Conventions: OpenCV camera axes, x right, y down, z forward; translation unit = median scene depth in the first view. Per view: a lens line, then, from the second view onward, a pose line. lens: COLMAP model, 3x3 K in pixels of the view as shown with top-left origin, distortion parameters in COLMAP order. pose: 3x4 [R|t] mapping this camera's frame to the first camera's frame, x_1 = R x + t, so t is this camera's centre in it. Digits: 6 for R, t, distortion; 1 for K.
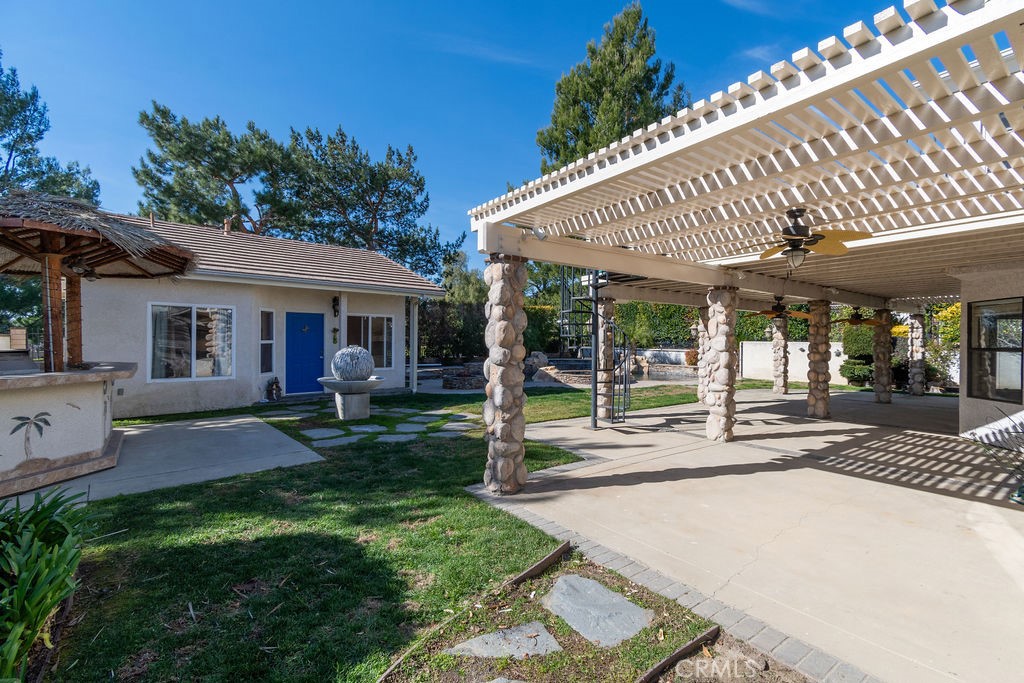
lens RADIAL K [[439.4, 0, 512.0], [0, 439.4, 341.5], [0, 0, 1]] dist [-0.000593, -0.000103]
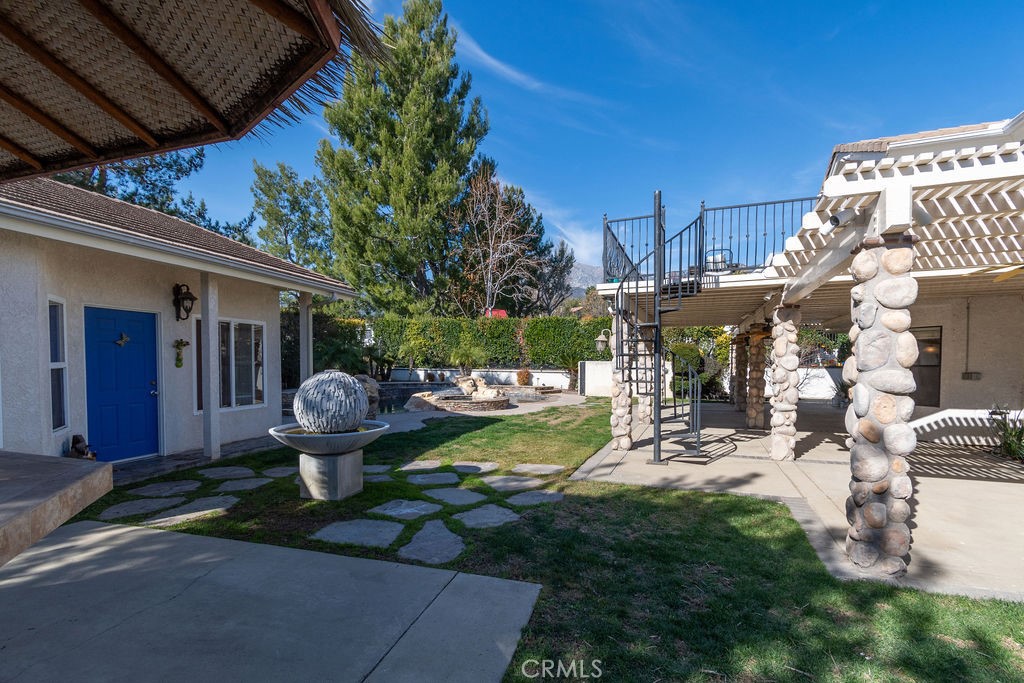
lens RADIAL K [[460.7, 0, 511.0], [0, 460.7, 375.8], [0, 0, 1]] dist [-0.001279, -0.000253]
pose [[0.845052, -0.020569, 0.534288, -0.362380], [0.004813, 0.999512, 0.030867, -0.000447], [-0.534662, -0.023513, 0.844739, 0.269788]]
